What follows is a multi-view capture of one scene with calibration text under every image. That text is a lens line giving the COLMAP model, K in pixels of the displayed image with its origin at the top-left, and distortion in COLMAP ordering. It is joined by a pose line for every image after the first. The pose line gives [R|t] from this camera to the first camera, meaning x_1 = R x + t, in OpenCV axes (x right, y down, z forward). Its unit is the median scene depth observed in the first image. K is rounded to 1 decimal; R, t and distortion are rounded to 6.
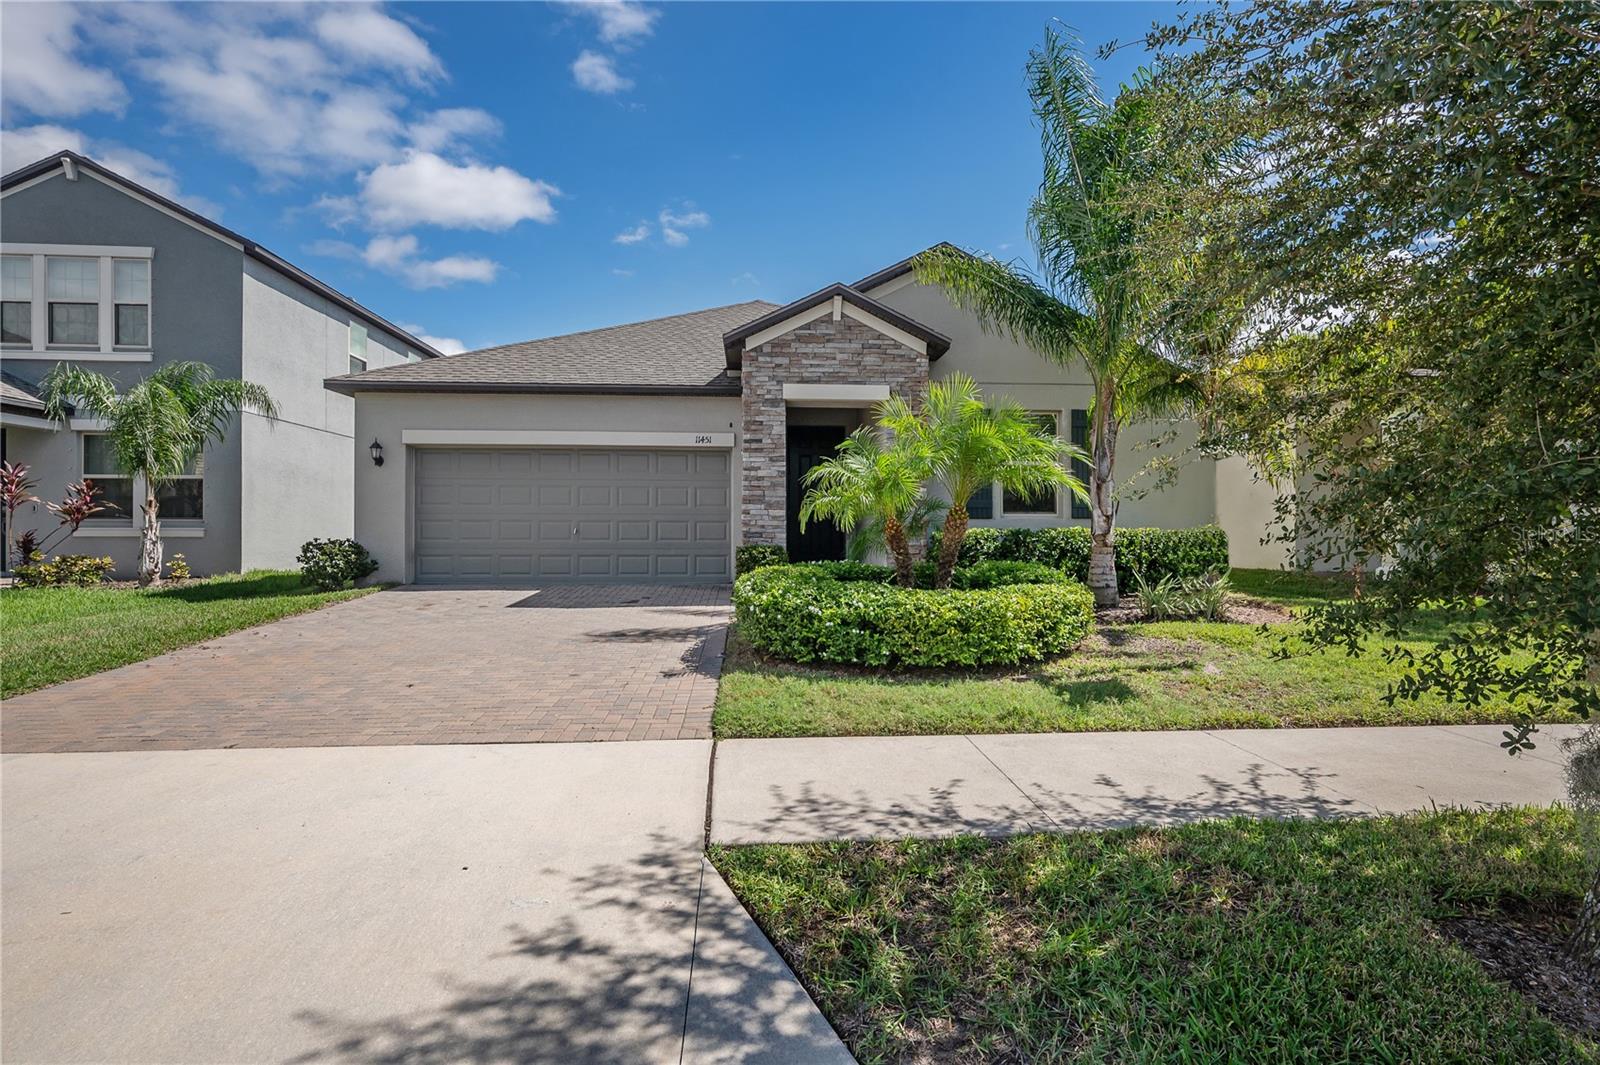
lens RADIAL K [[794.8, 0, 799.7], [0, 794.8, 525.2], [0, 0, 1]] dist [0.001133, 0.000060]
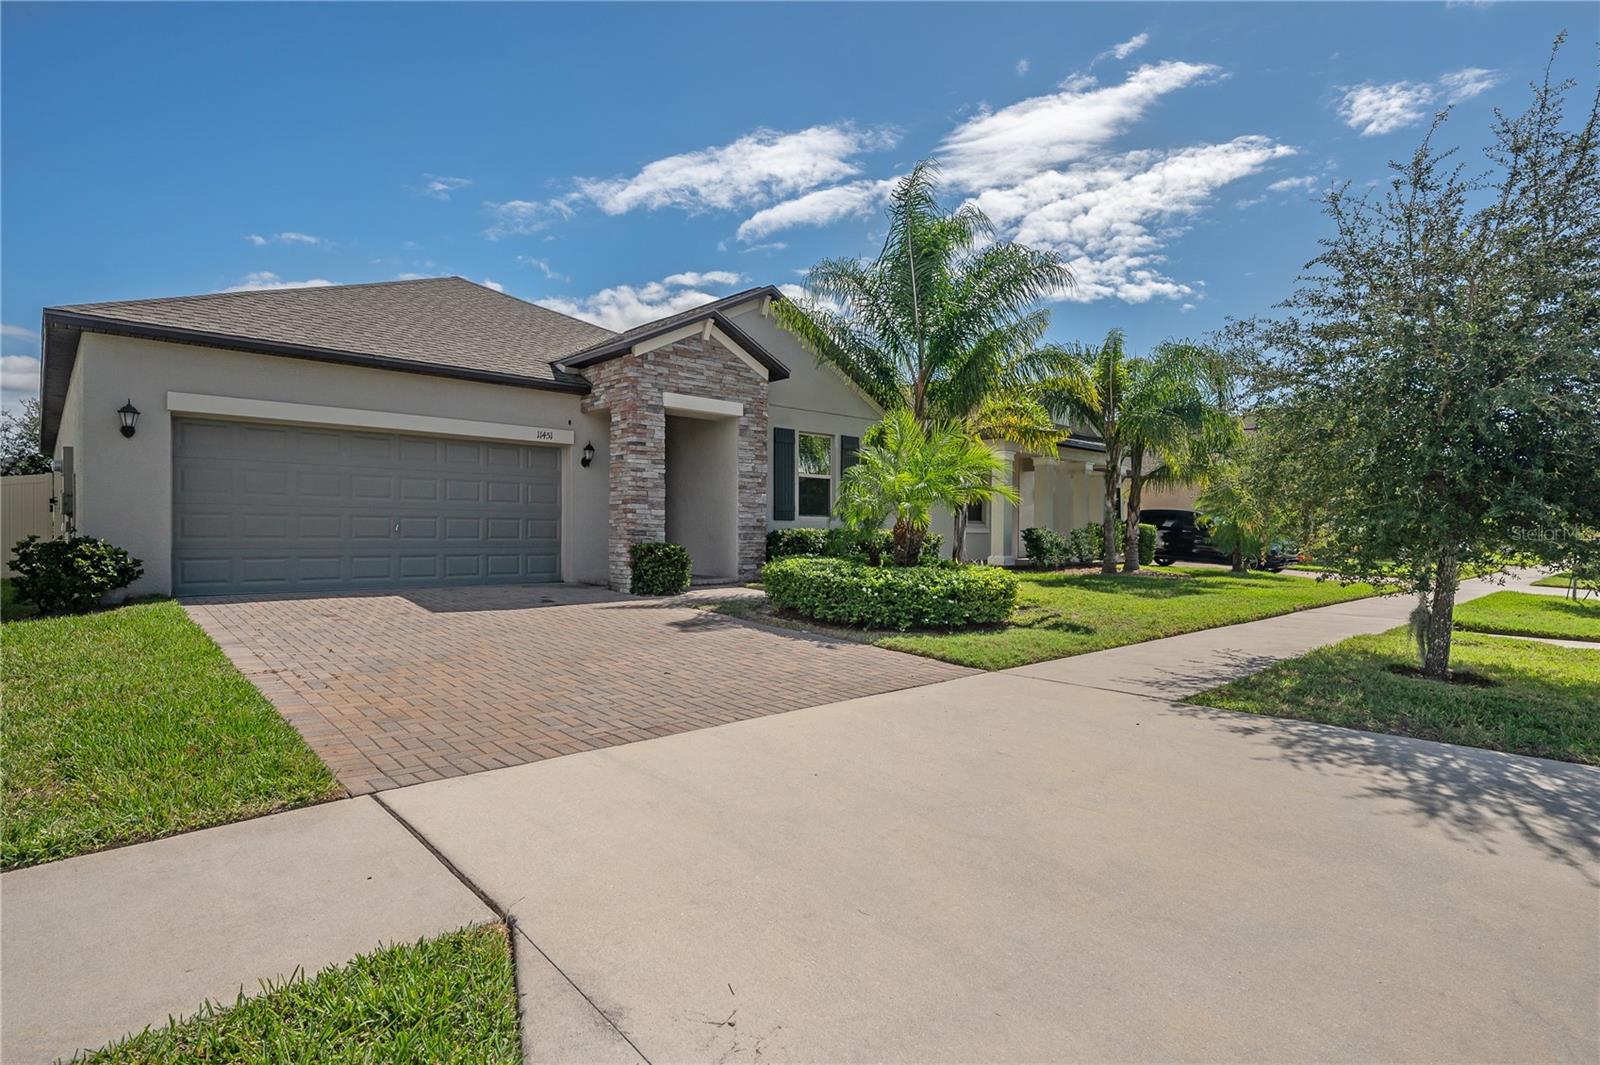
lens RADIAL K [[794.8, 0, 800.3], [0, 794.8, 540.9], [0, 0, 1]] dist [0.001133, 0.000060]
pose [[0.787684, -0.002484, 0.616075, -0.535446], [-0.008307, 0.999858, 0.014653, 0.005550], [-0.616024, -0.016660, 0.787552, 0.039410]]
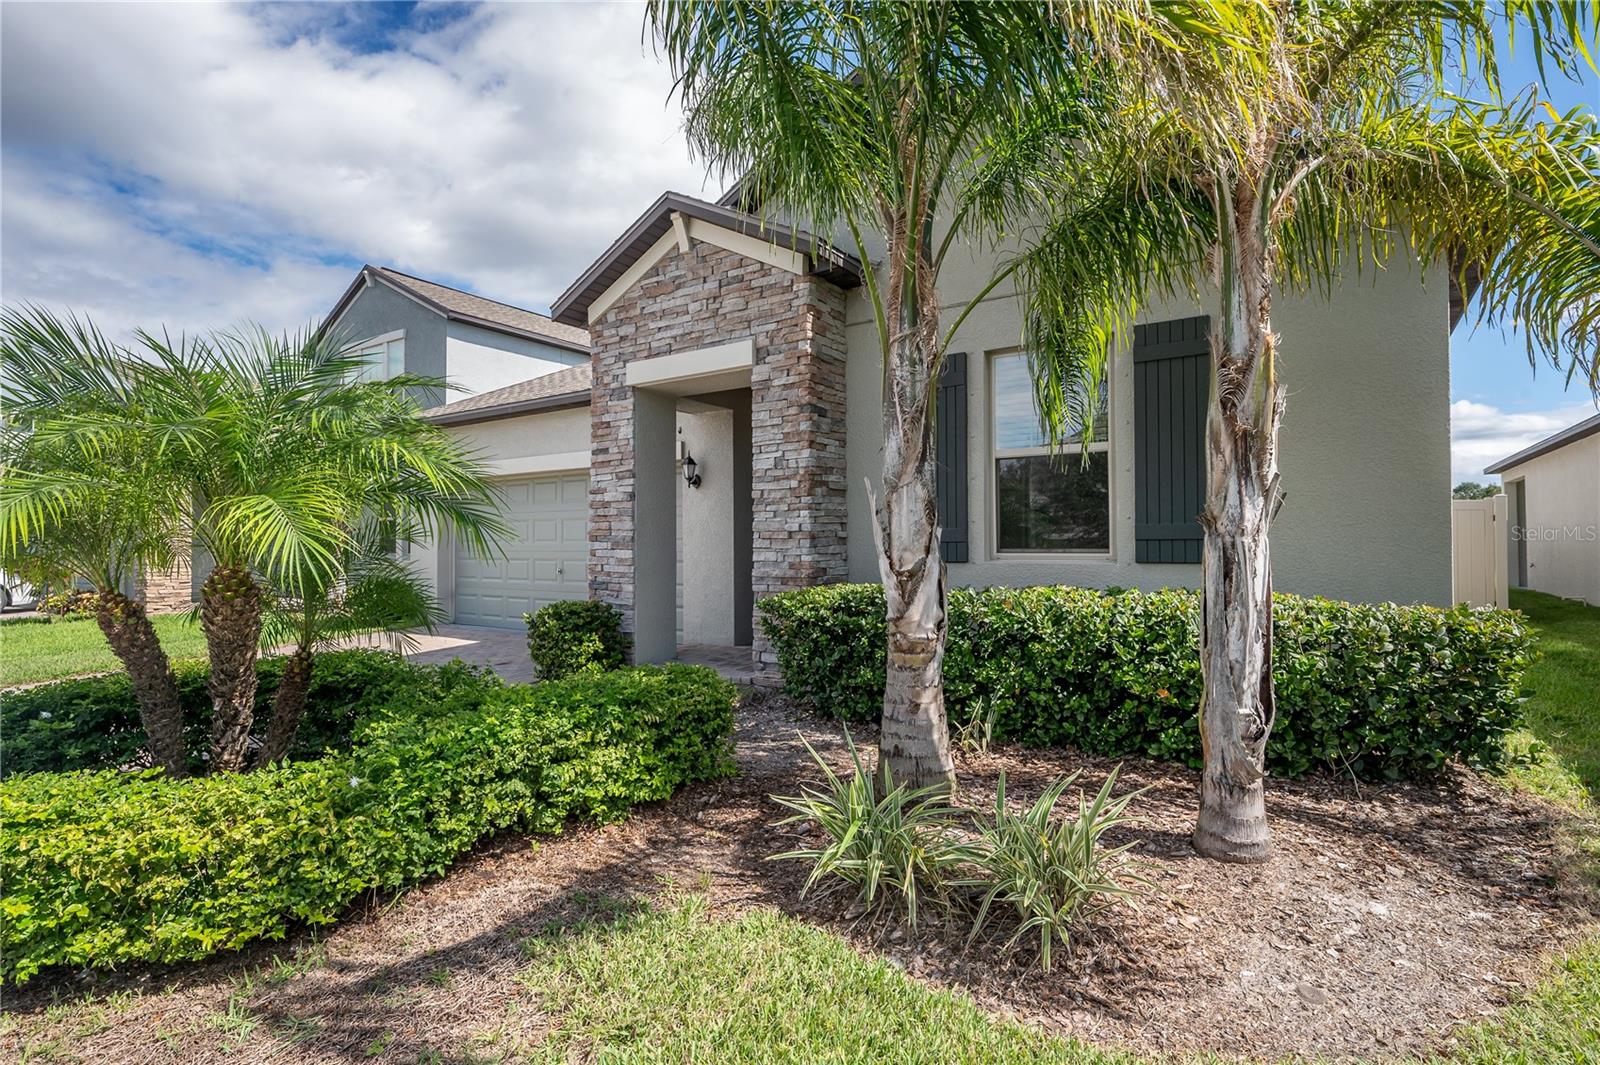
lens RADIAL K [[794.8, 0, 808.5], [0, 794.8, 537.0], [0, 0, 1]] dist [0.001133, 0.000060]
pose [[0.783579, -0.013801, -0.621139, 0.517484], [0.007027, 0.999886, -0.013351, -0.019935], [0.621253, 0.006097, 0.783586, 0.564174]]
